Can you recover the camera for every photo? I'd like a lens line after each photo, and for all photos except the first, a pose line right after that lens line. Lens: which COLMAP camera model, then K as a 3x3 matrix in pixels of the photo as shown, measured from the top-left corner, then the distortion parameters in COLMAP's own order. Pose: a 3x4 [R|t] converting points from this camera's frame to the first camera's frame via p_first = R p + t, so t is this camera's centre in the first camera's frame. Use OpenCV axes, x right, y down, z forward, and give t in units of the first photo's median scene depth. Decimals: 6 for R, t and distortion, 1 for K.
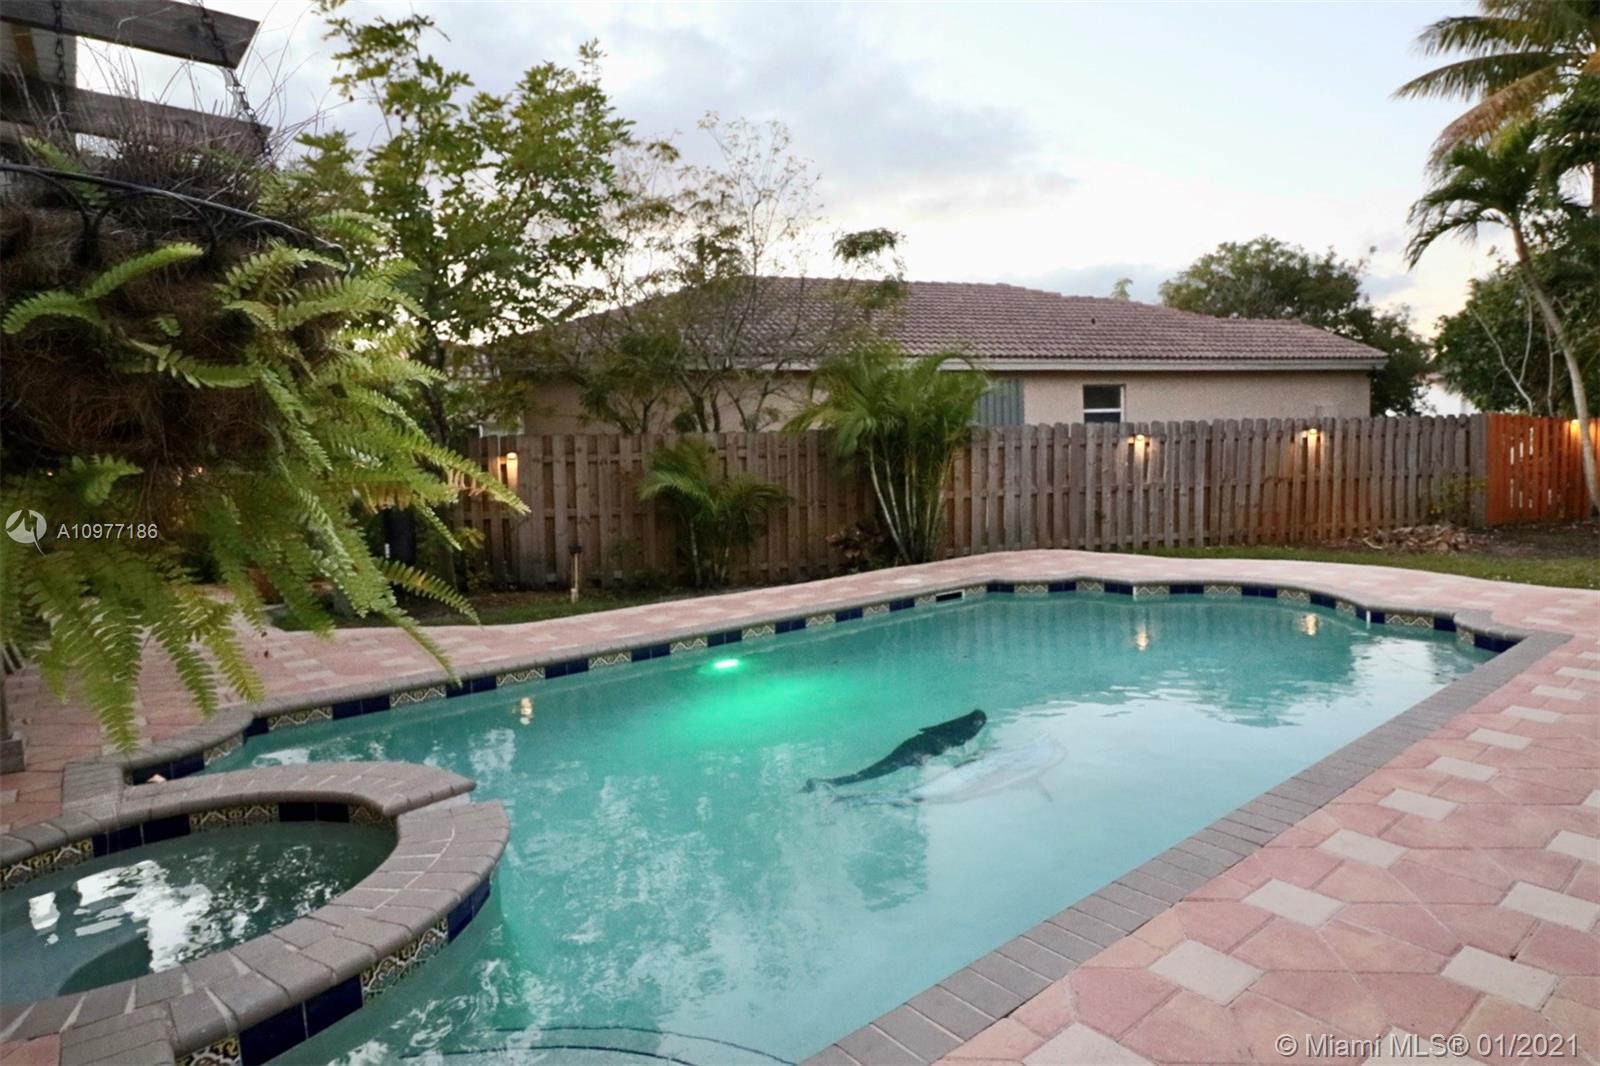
lens RADIAL K [[898.1, 0, 804.5], [0, 898.1, 523.0], [0, 0, 1]] dist [-0.002751, -0.006994]
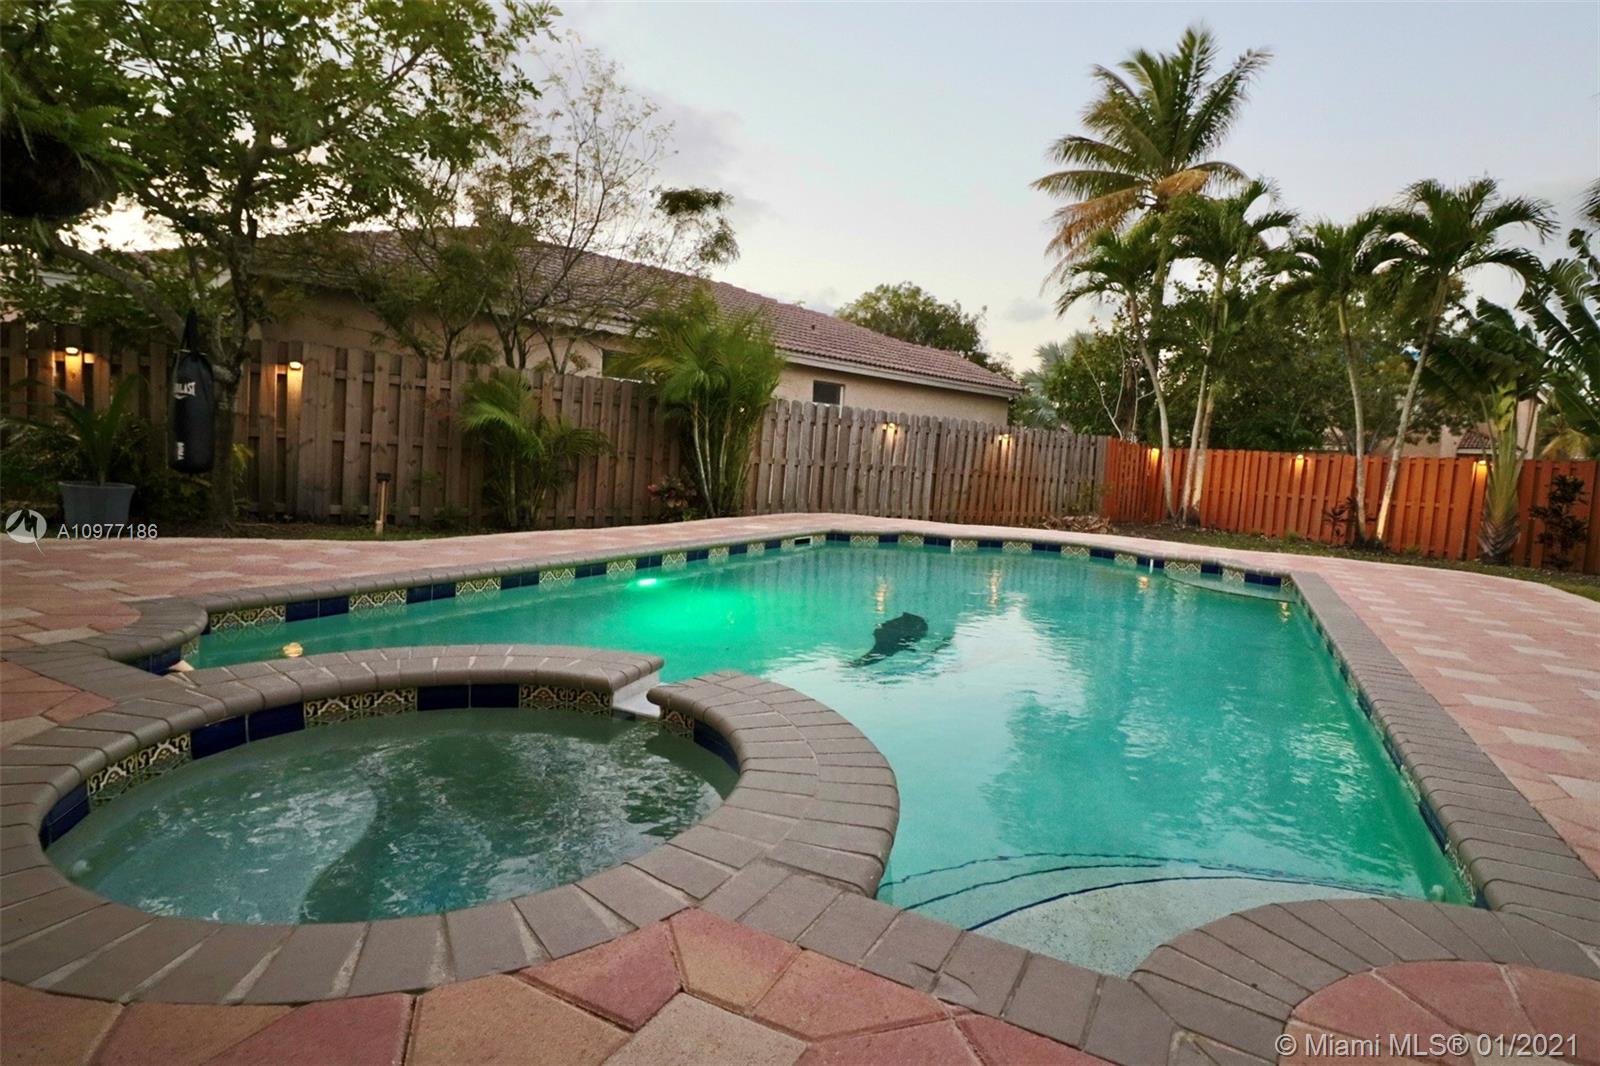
lens RADIAL K [[830.9, 0, 800.3], [0, 830.9, 535.3], [0, 0, 1]] dist [-0.012266, -0.000964]
pose [[0.917049, 0.050752, 0.395531, -0.176286], [-0.061136, 0.998036, 0.013683, 0.045606], [-0.394060, -0.036730, 0.918351, 0.063637]]
